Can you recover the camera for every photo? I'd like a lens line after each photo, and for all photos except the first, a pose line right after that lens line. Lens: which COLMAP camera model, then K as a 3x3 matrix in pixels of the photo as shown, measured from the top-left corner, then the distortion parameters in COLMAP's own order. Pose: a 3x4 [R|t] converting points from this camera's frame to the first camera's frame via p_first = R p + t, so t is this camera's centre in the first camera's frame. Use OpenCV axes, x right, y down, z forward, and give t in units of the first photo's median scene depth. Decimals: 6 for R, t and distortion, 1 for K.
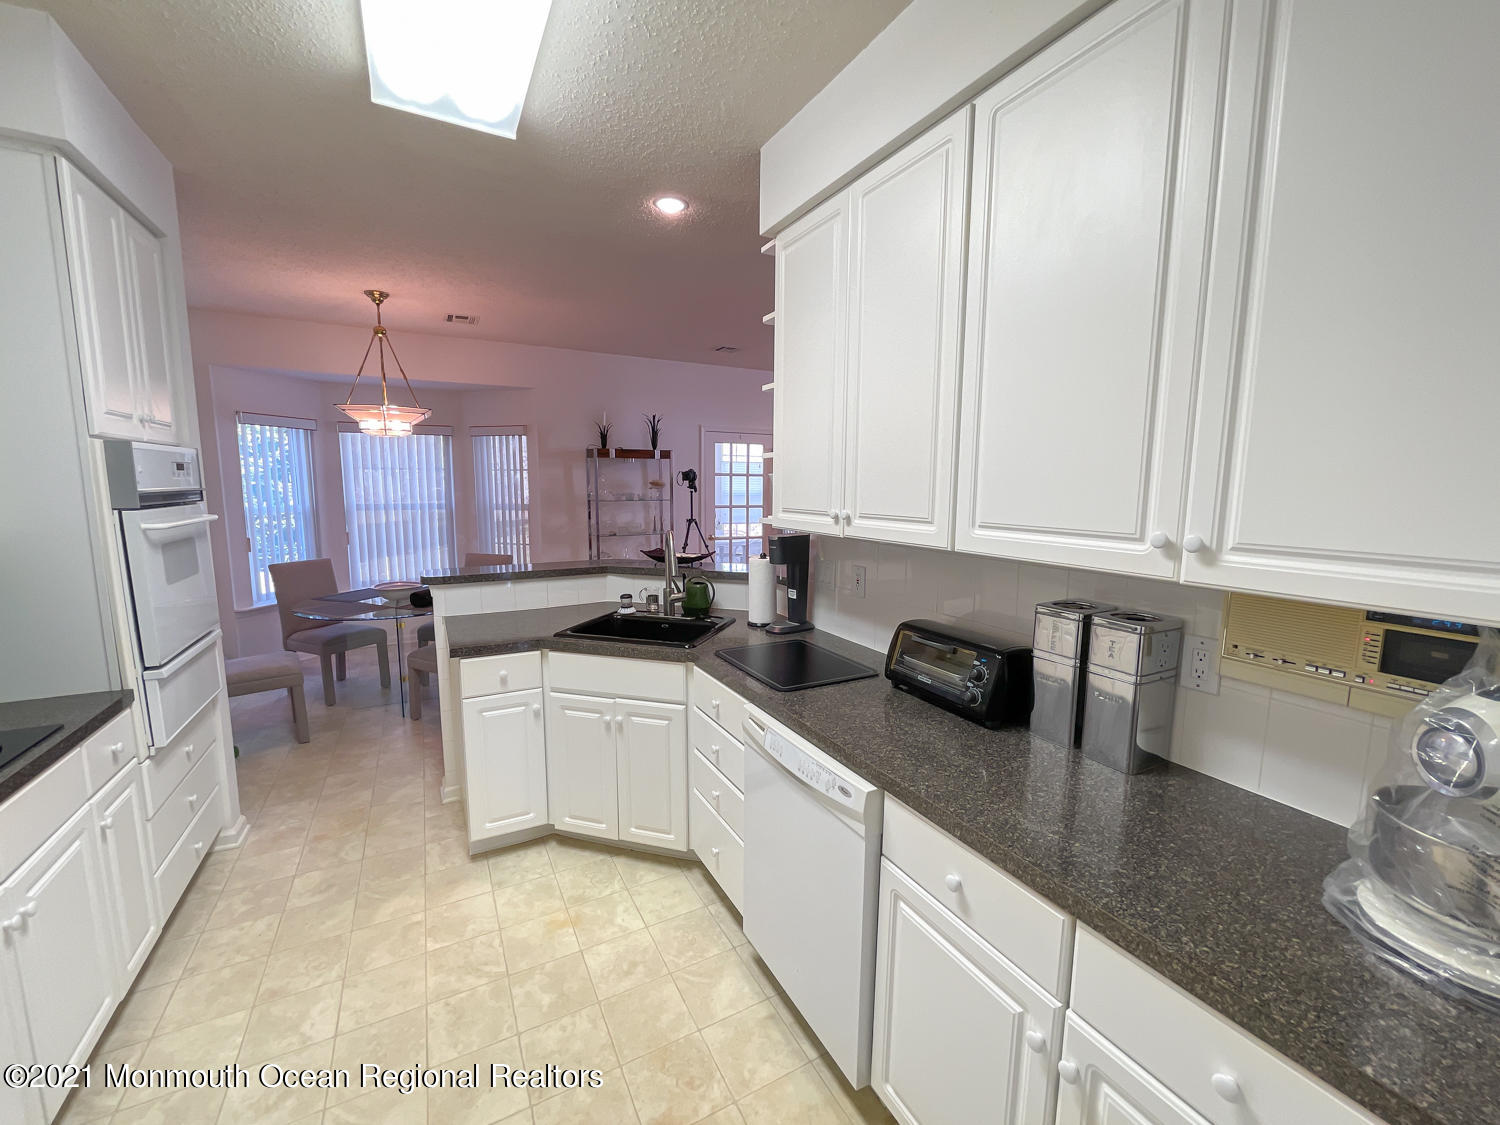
lens RADIAL K [[645.2, 0, 758.7], [0, 645.2, 571.3], [0, 0, 1]] dist [-0.009251, -0.001254]
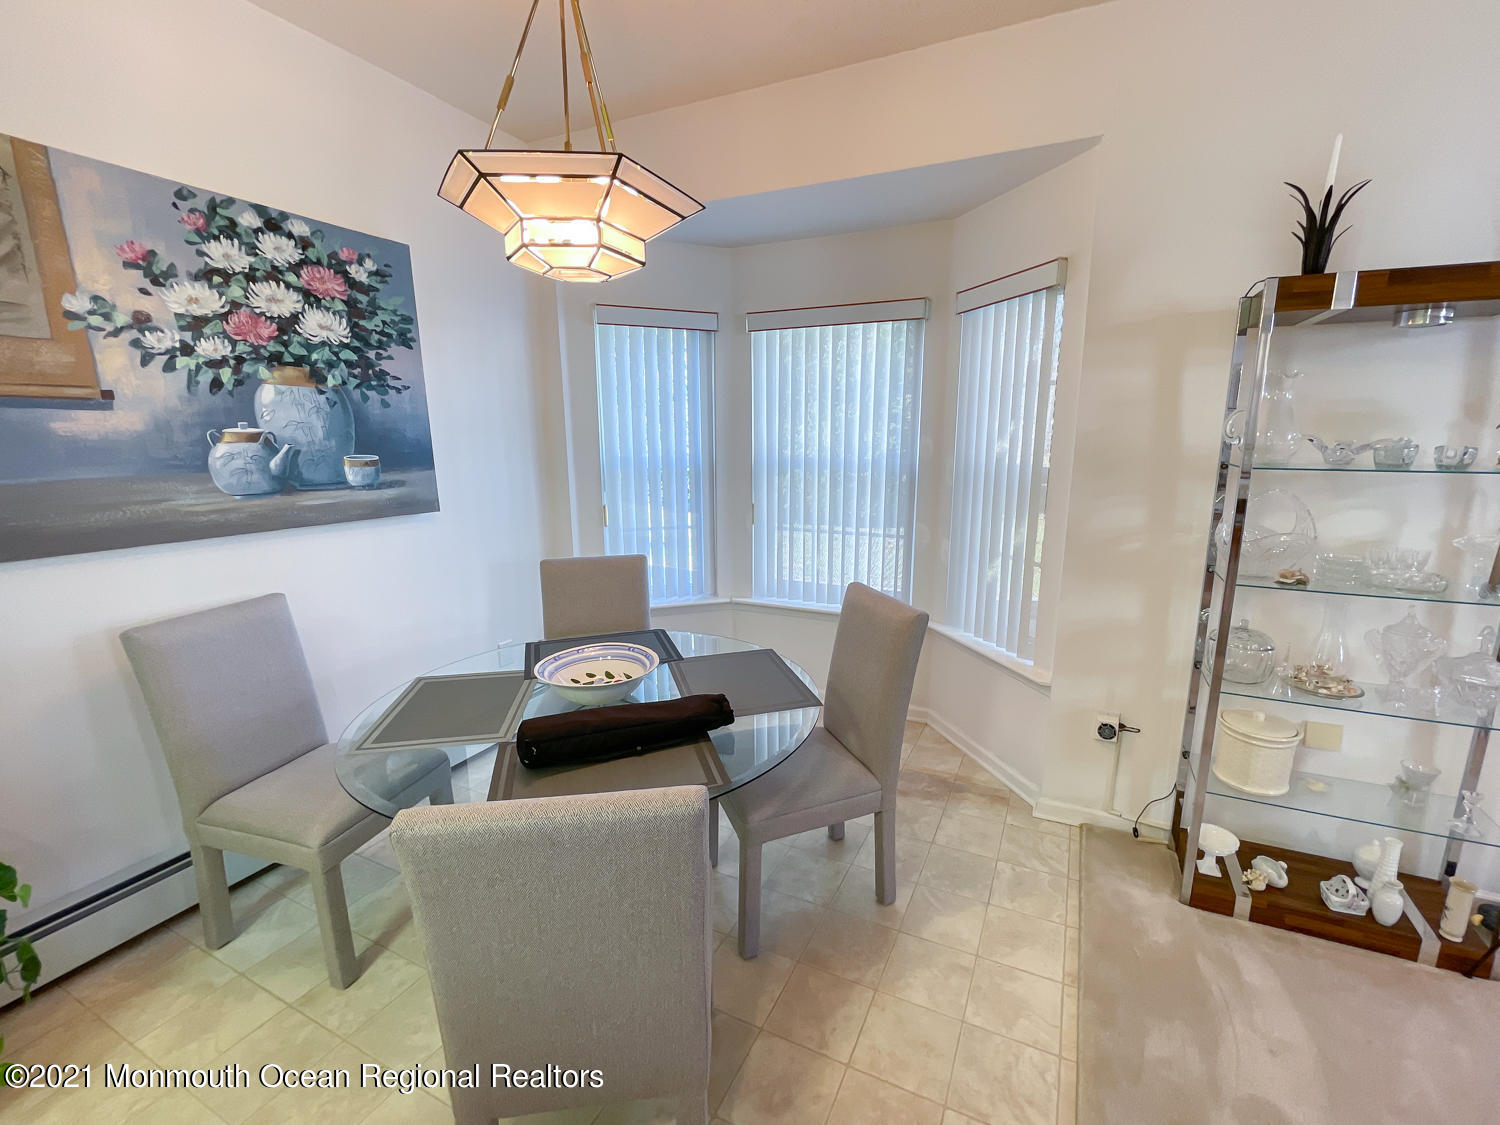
lens RADIAL K [[645.2, 0, 777.5], [0, 645.2, 570.2], [0, 0, 1]] dist [-0.009251, -0.001254]
pose [[0.602334, 0.161372, -0.781762, -0.137468], [-0.098472, 0.986894, 0.127844, -0.076382], [0.792147, -0.000023, 0.610331, 0.625360]]
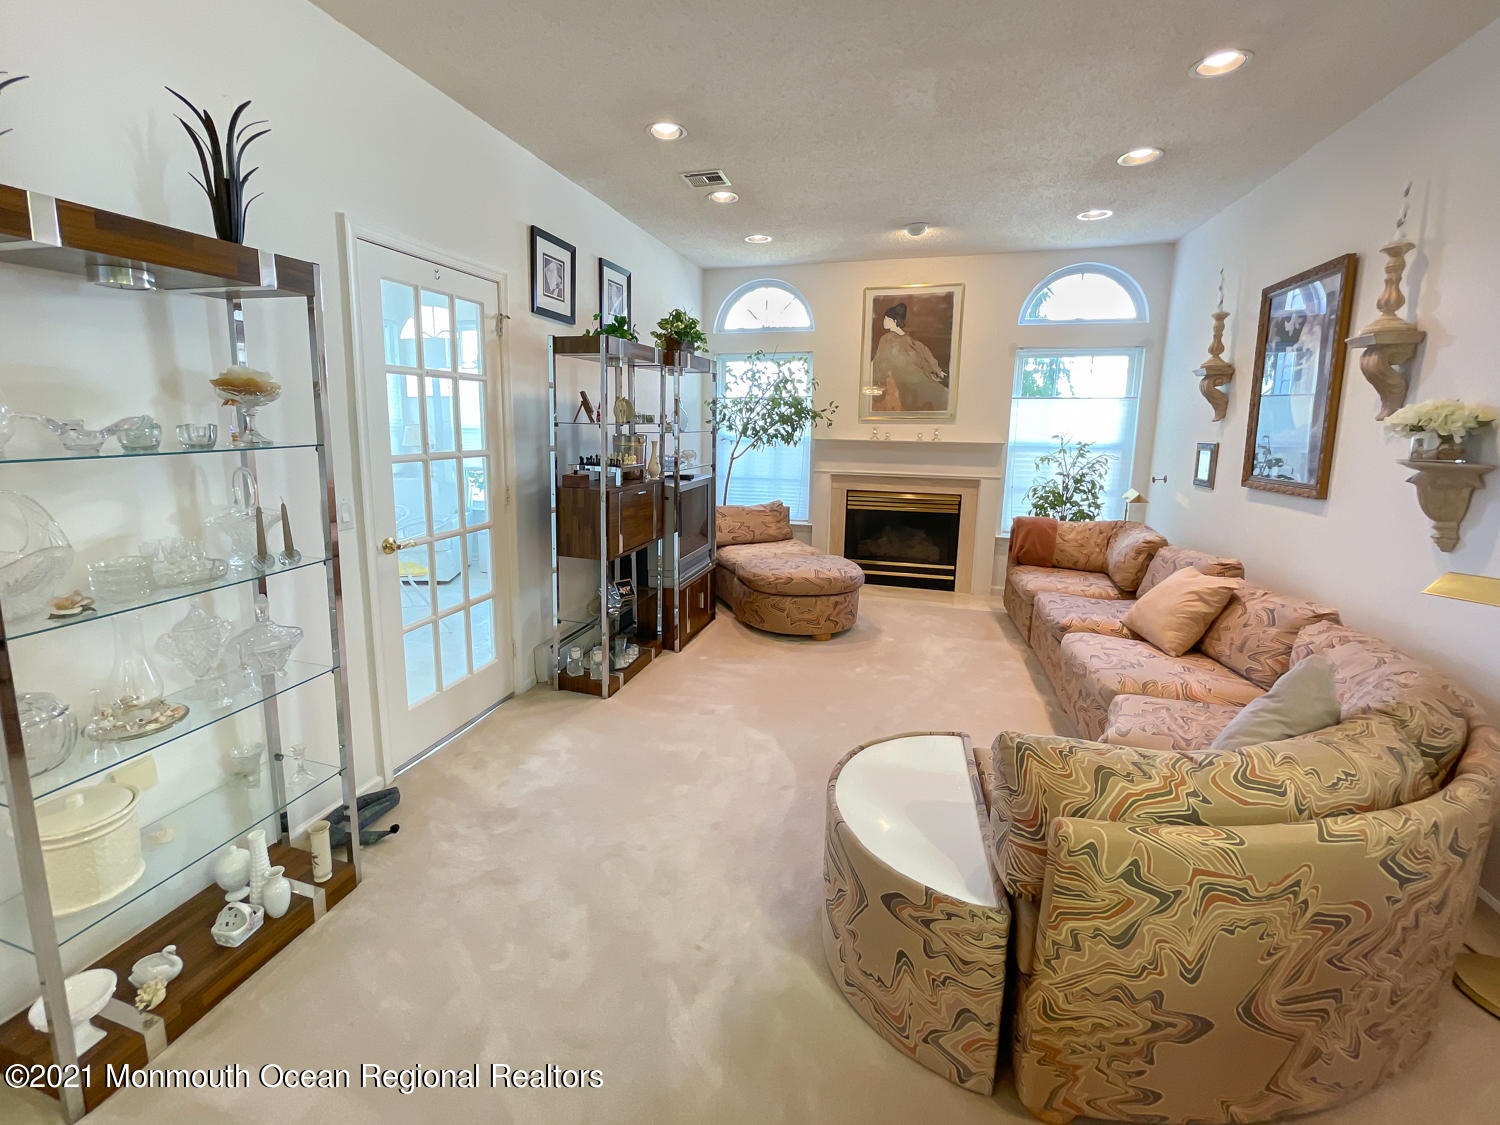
lens RADIAL K [[645.2, 0, 713.4], [0, 645.2, 523.9], [0, 0, 1]] dist [-0.009251, -0.001254]
pose [[0.707235, -0.106033, 0.698982, -0.216290], [0.080835, 0.994333, 0.069047, -0.082925], [-0.702342, 0.007670, 0.711798, 0.686106]]
